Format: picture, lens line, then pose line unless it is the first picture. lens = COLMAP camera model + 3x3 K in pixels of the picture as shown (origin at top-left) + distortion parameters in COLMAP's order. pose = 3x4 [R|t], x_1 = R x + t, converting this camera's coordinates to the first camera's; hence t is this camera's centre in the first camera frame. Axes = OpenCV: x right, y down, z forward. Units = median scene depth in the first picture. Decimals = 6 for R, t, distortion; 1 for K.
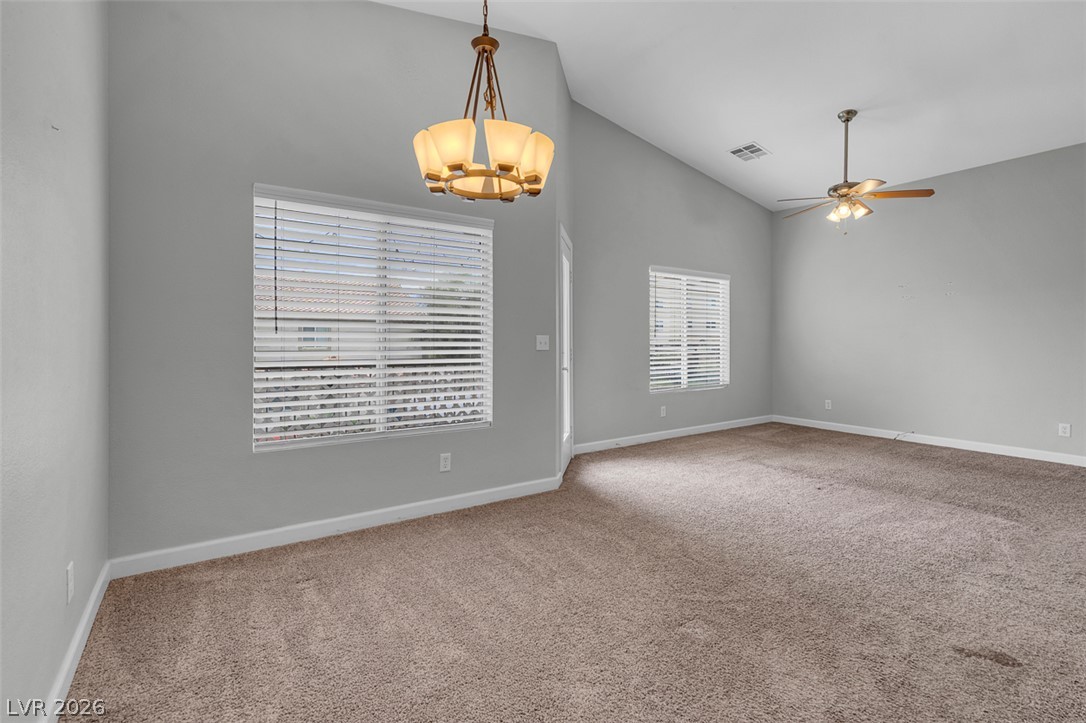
lens RADIAL K [[494.6, 0, 539.2], [0, 494.6, 343.0], [0, 0, 1]] dist [-0.002388, 0.001103]
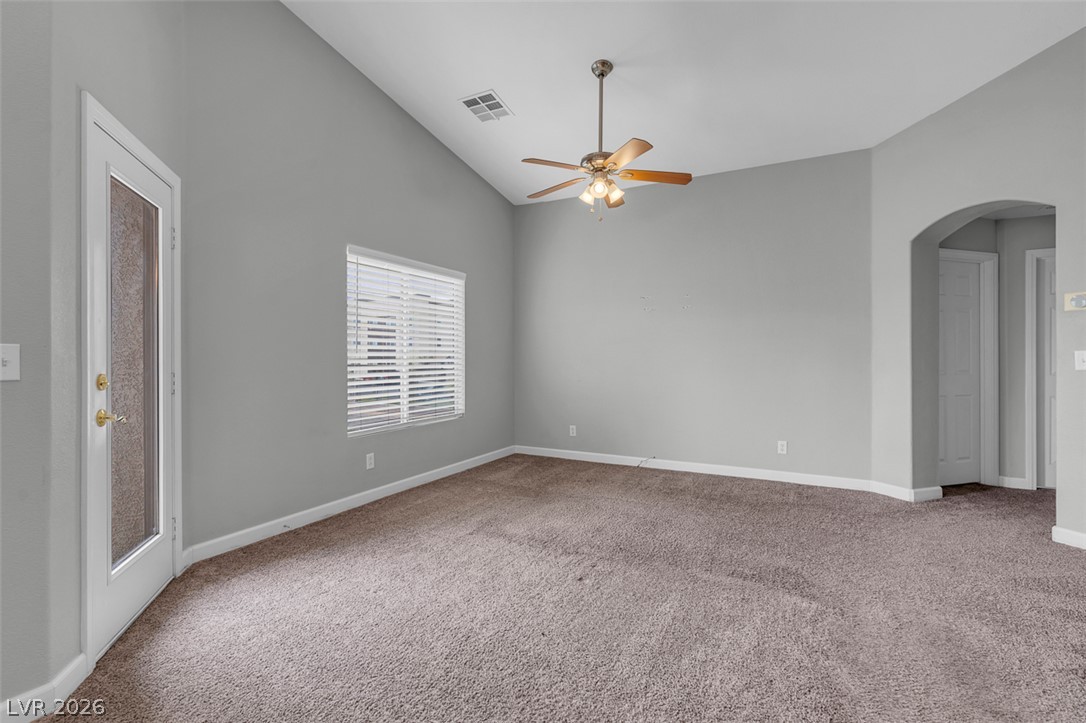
lens RADIAL K [[494.6, 0, 544.3], [0, 494.6, 359.3], [0, 0, 1]] dist [-0.002388, 0.001103]
pose [[0.875732, -0.002003, 0.482794, 0.151268], [0.001899, 0.999998, 0.000705, -0.002028], [-0.482794, 0.000299, 0.875734, 0.328420]]
